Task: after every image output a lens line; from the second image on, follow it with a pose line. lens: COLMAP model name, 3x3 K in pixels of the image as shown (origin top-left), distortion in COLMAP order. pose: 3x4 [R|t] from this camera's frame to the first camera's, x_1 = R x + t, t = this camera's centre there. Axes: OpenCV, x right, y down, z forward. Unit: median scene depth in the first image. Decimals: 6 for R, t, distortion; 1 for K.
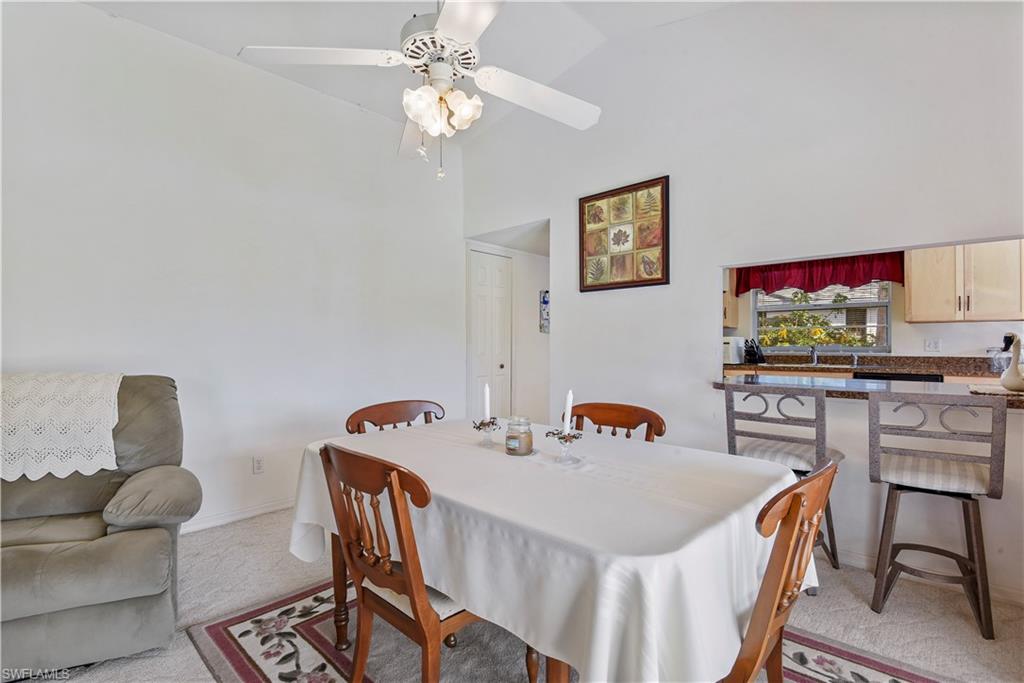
lens RADIAL K [[483.6, 0, 511.8], [0, 483.6, 343.0], [0, 0, 1]] dist [0.000775, -0.022205]
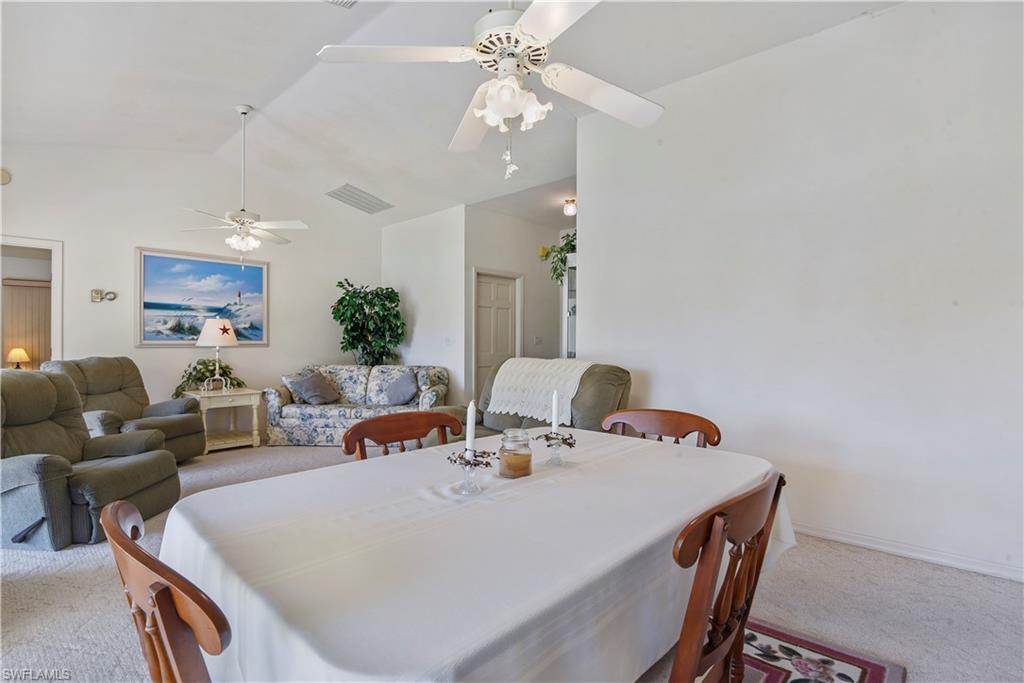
lens RADIAL K [[483.6, 0, 511.8], [0, 483.6, 343.0], [0, 0, 1]] dist [0.000775, -0.022205]
pose [[0.005840, 0.004384, -0.999973, 0.648068], [-0.003311, 0.999985, 0.004364, -0.000520], [0.999977, 0.003285, 0.005854, 0.771991]]
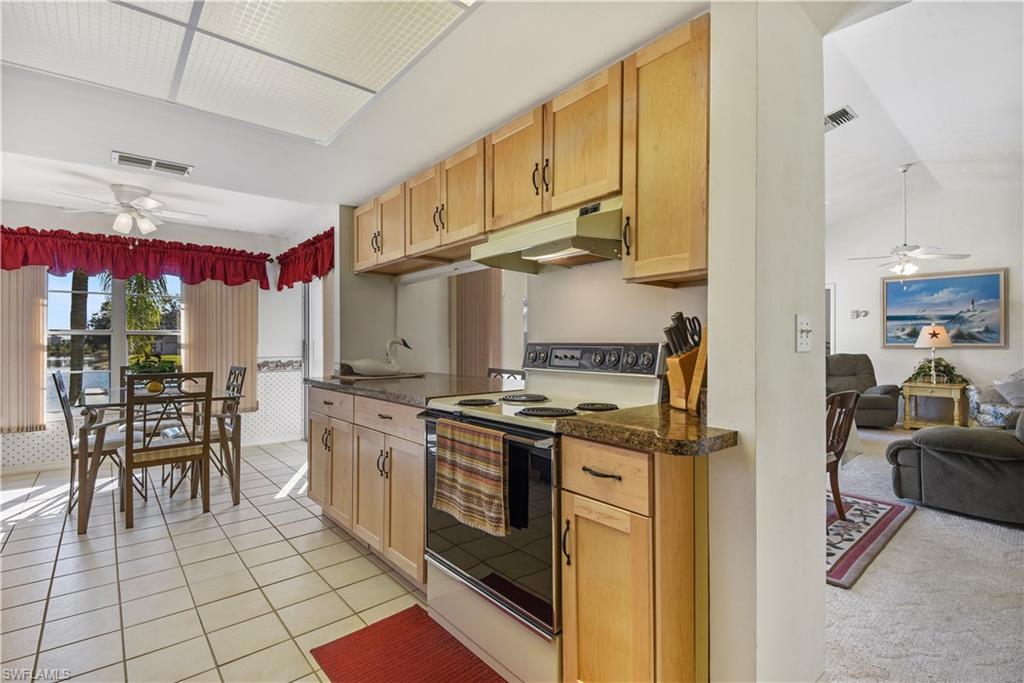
lens RADIAL K [[473.3, 0, 507.3], [0, 473.3, 341.7], [0, 0, 1]] dist [0.000733, -0.012783]
pose [[-0.993126, 0.001870, 0.117032, 0.512547], [0.001701, 0.999997, -0.001542, -0.006247], [-0.117034, -0.001332, -0.993127, 2.447800]]
